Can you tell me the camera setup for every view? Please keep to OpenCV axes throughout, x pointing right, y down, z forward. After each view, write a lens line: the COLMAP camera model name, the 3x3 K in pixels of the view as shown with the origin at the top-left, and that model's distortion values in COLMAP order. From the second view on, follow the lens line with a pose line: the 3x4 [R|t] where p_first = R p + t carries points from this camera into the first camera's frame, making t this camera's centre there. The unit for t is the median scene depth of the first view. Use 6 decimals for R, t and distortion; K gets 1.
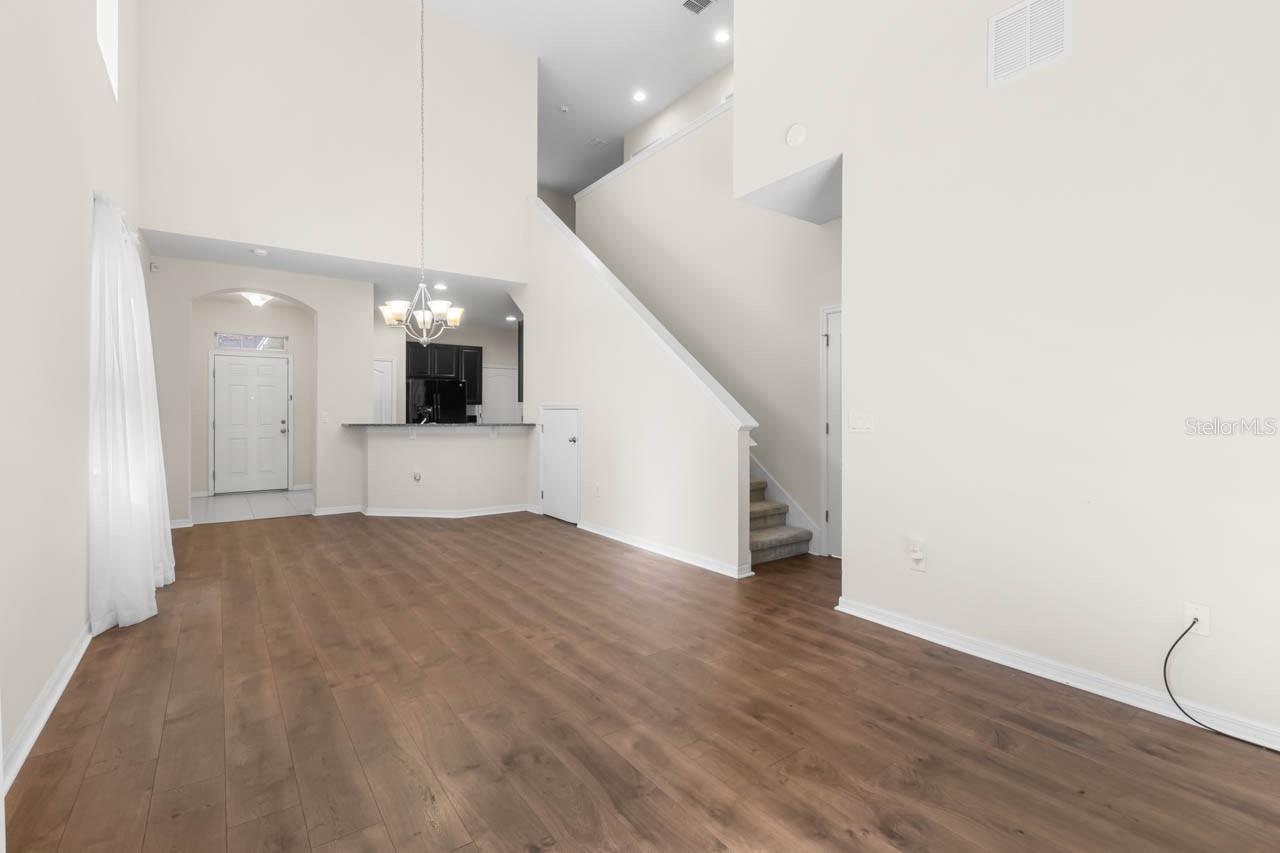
lens RADIAL K [[570.4, 0, 637.6], [0, 570.4, 418.1], [0, 0, 1]] dist [0.000085, -0.000096]
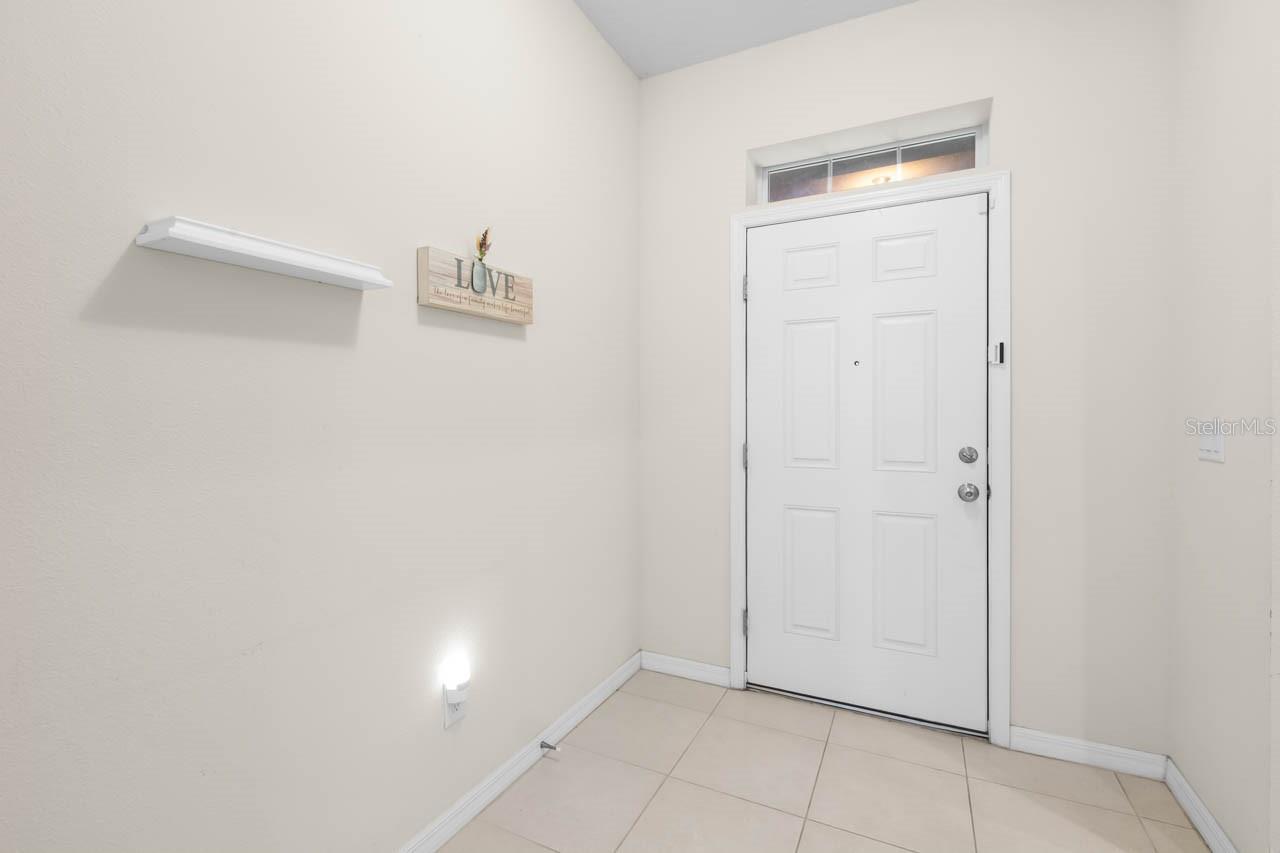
lens RADIAL K [[570.4, 0, 636.5], [0, 570.4, 418.6], [0, 0, 1]] dist [0.000085, -0.000096]
pose [[0.438705, -0.000323, -0.898631, -0.464996], [-0.000192, 1.000000, -0.000453, -0.008695], [0.898631, 0.000371, 0.438705, 0.766759]]
